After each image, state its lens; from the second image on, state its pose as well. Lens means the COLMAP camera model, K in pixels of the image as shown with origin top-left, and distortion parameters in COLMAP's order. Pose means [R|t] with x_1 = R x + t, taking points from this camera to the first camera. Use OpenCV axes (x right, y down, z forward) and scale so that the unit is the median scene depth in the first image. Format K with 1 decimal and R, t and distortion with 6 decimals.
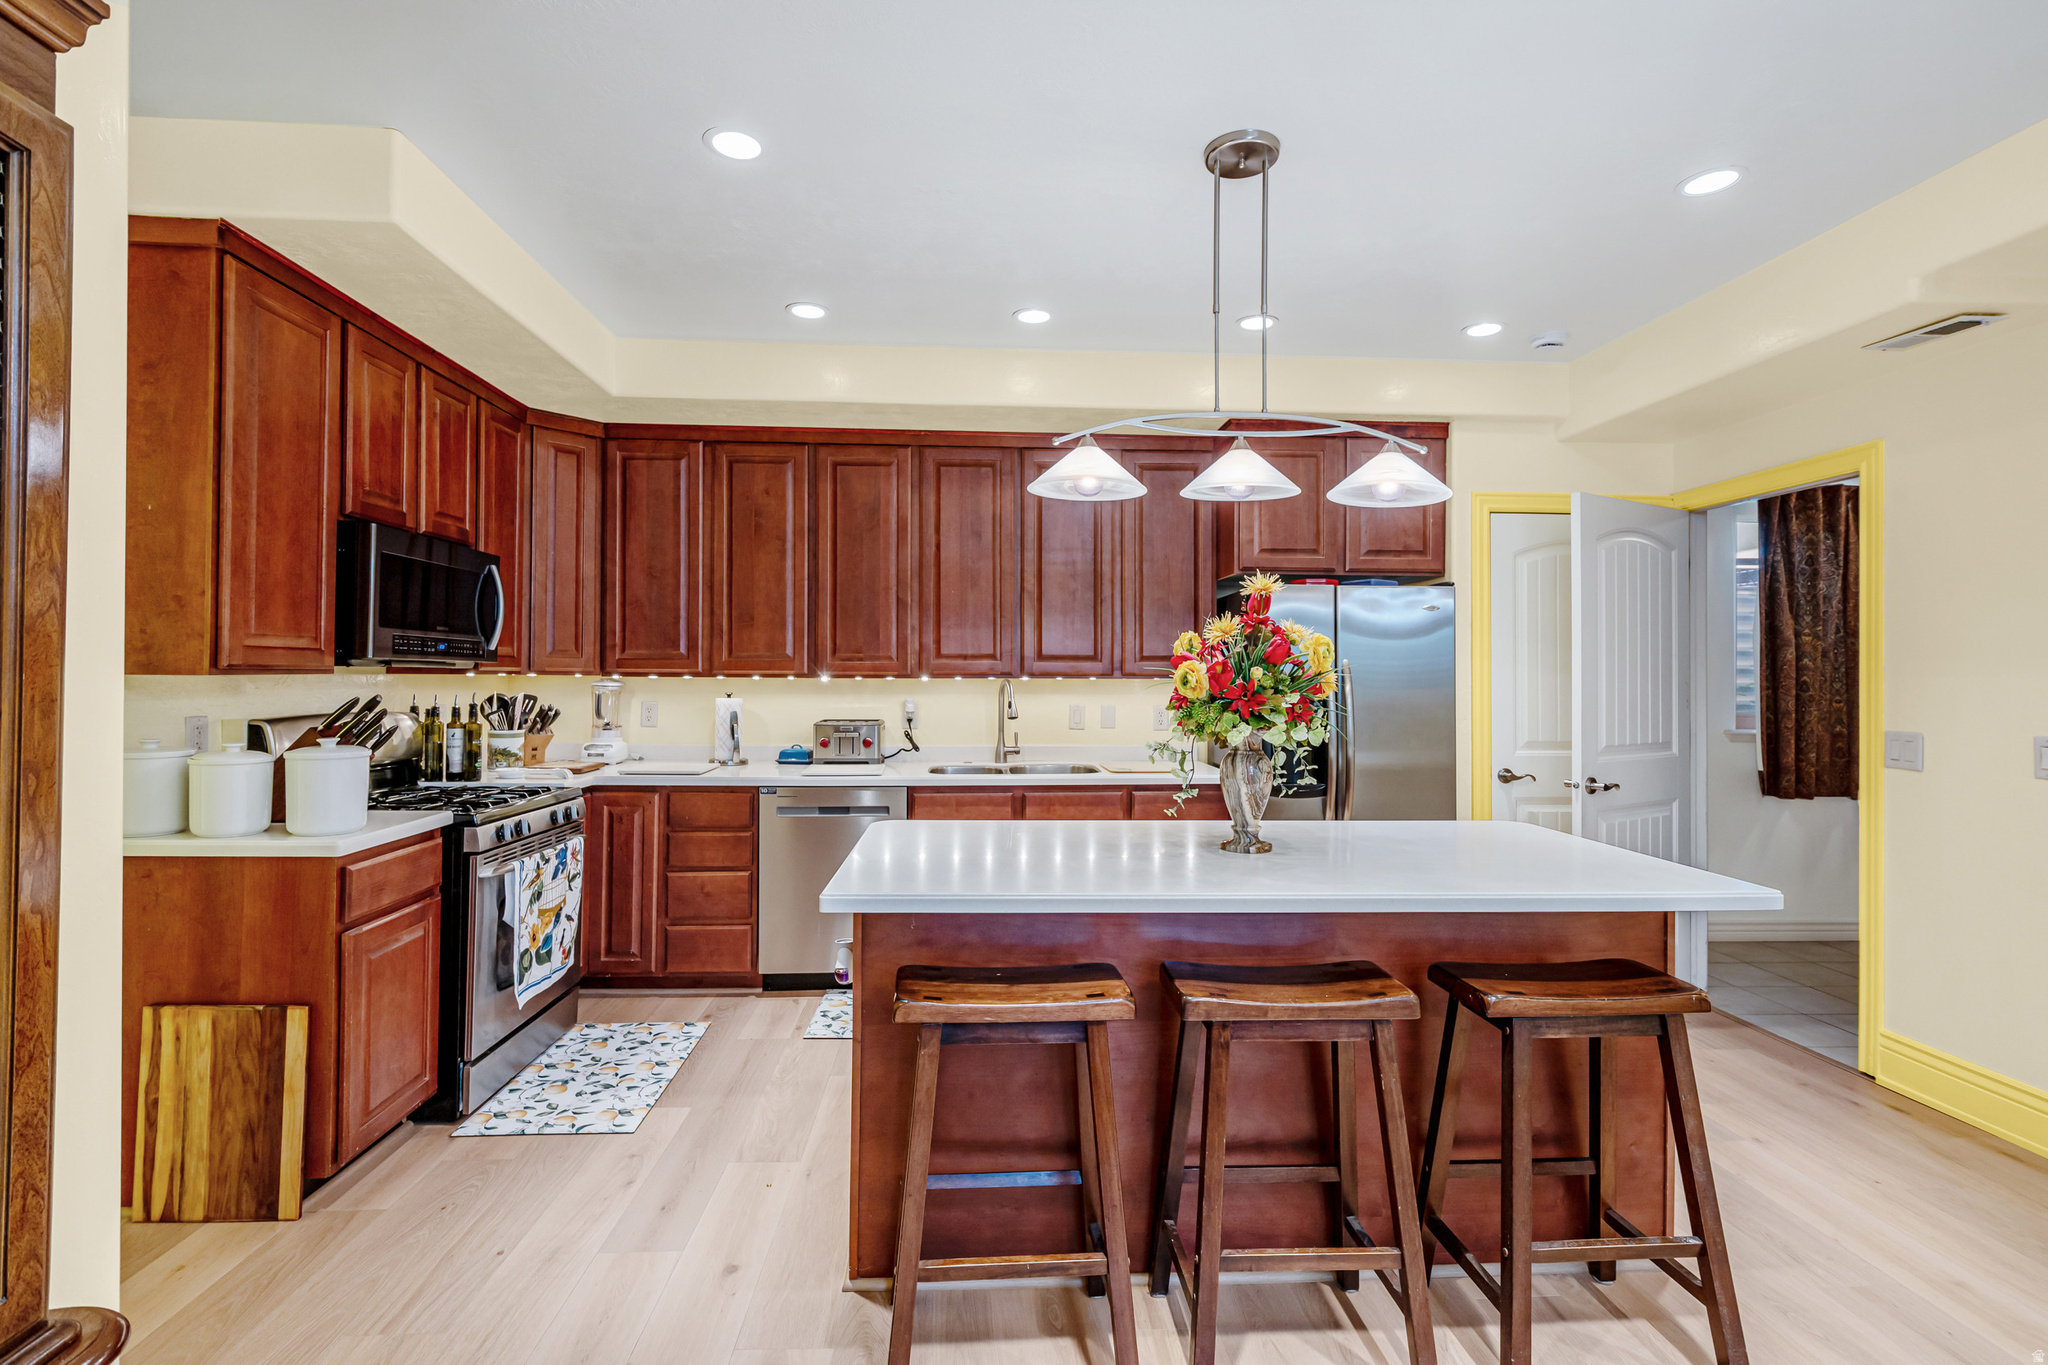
lens RADIAL K [[942.6, 0, 1028.9], [0, 942.6, 683.2], [0, 0, 1]] dist [0.001278, 0.000061]
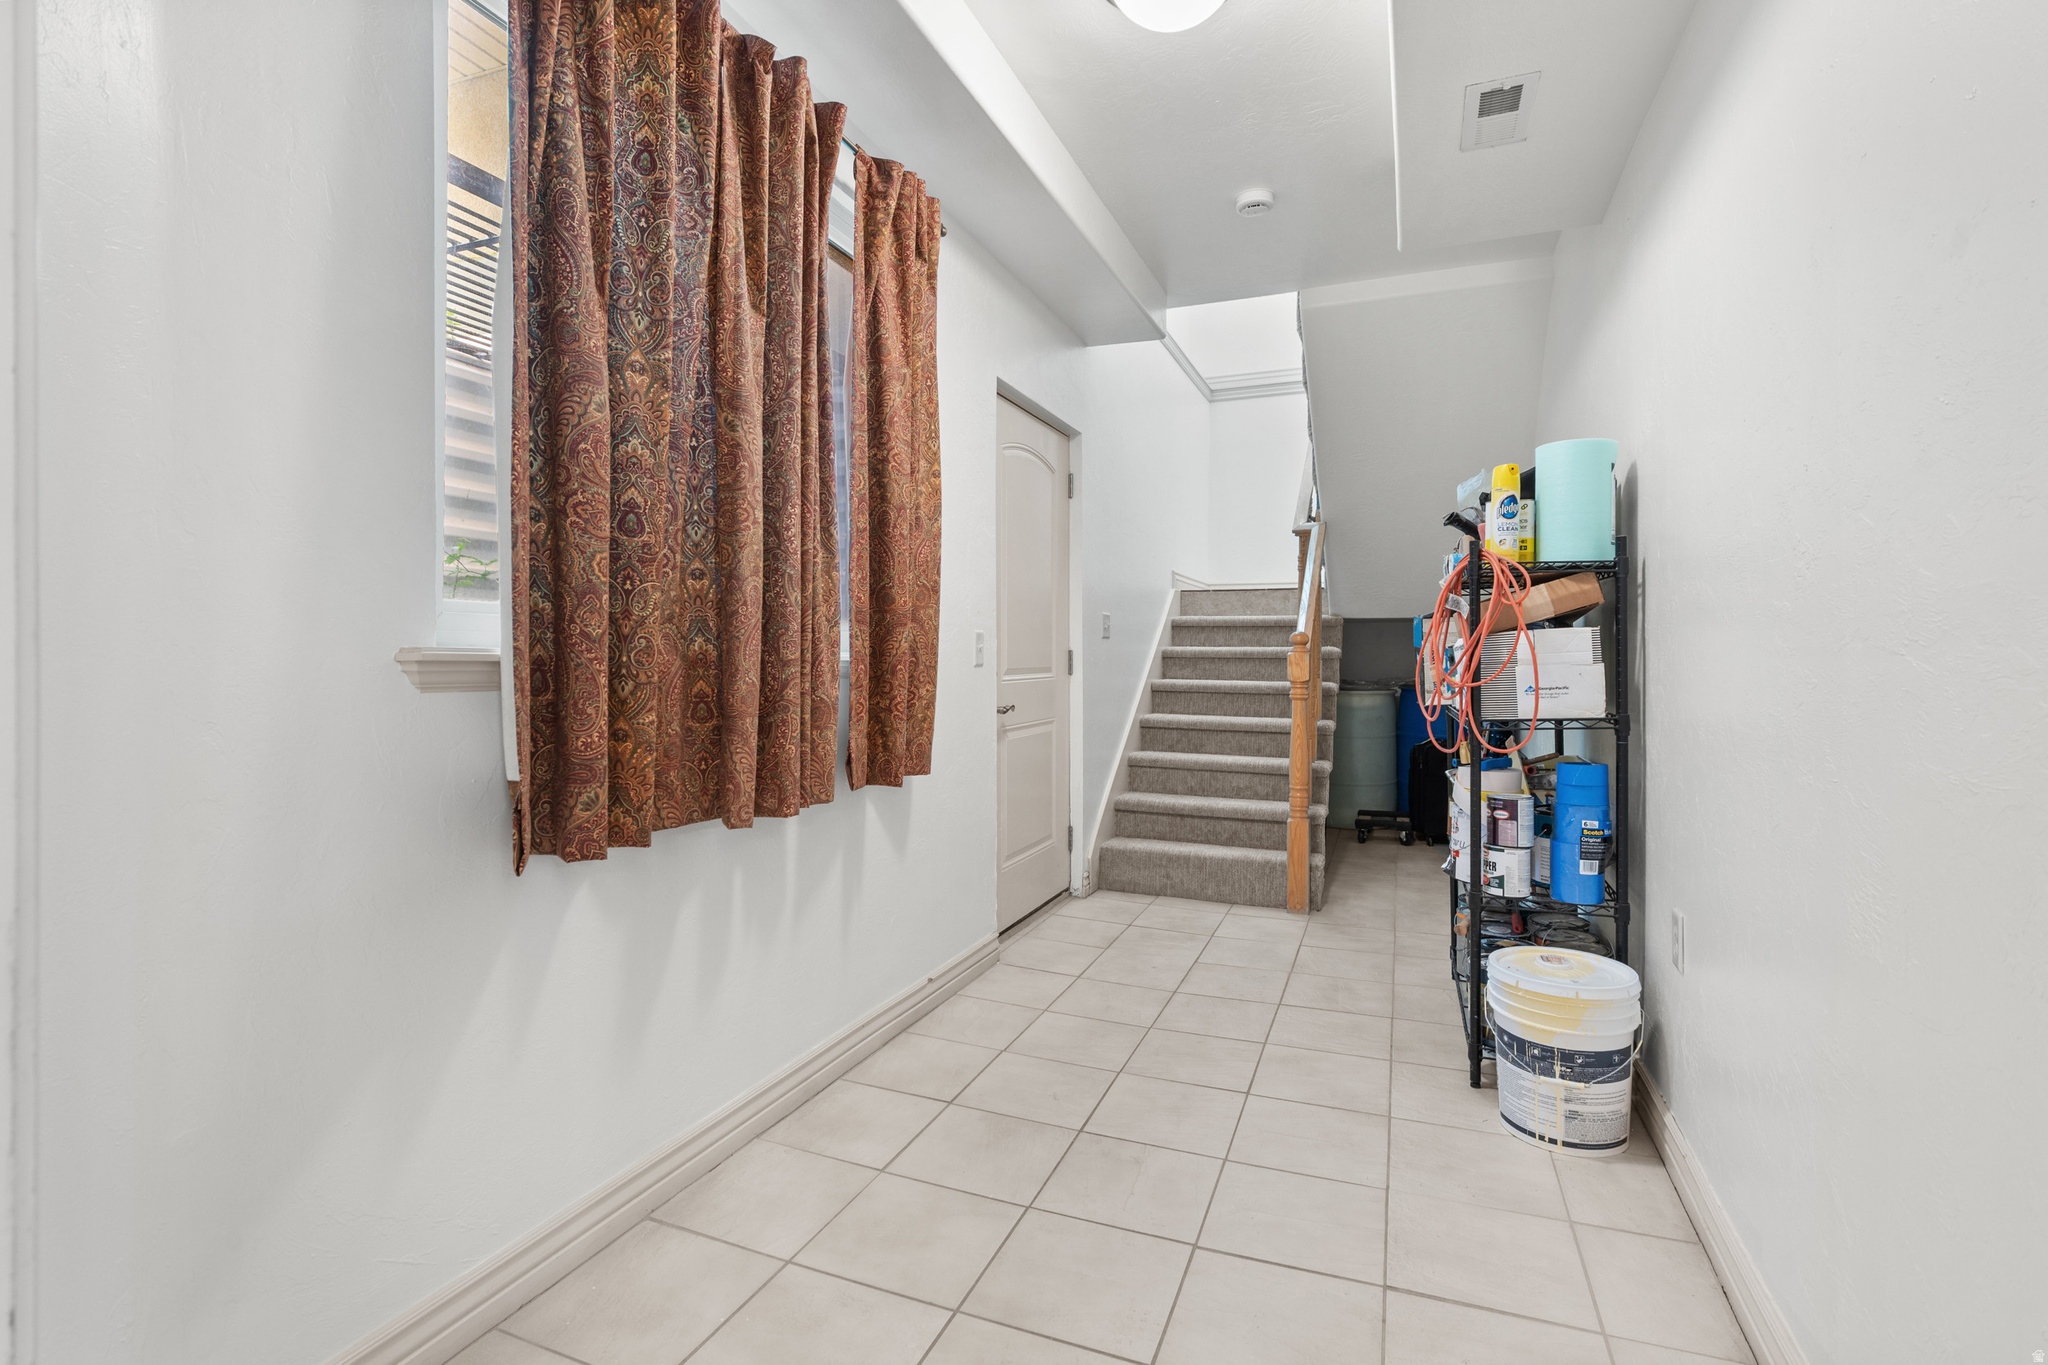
lens RADIAL K [[942.6, 0, 1022.7], [0, 942.6, 663.5], [0, 0, 1]] dist [0.001278, 0.000061]
pose [[0.425693, -0.010211, 0.904810, 0.573700], [-0.012351, 0.999778, 0.017094, 0.048436], [-0.904783, -0.018452, 0.425472, 0.726339]]
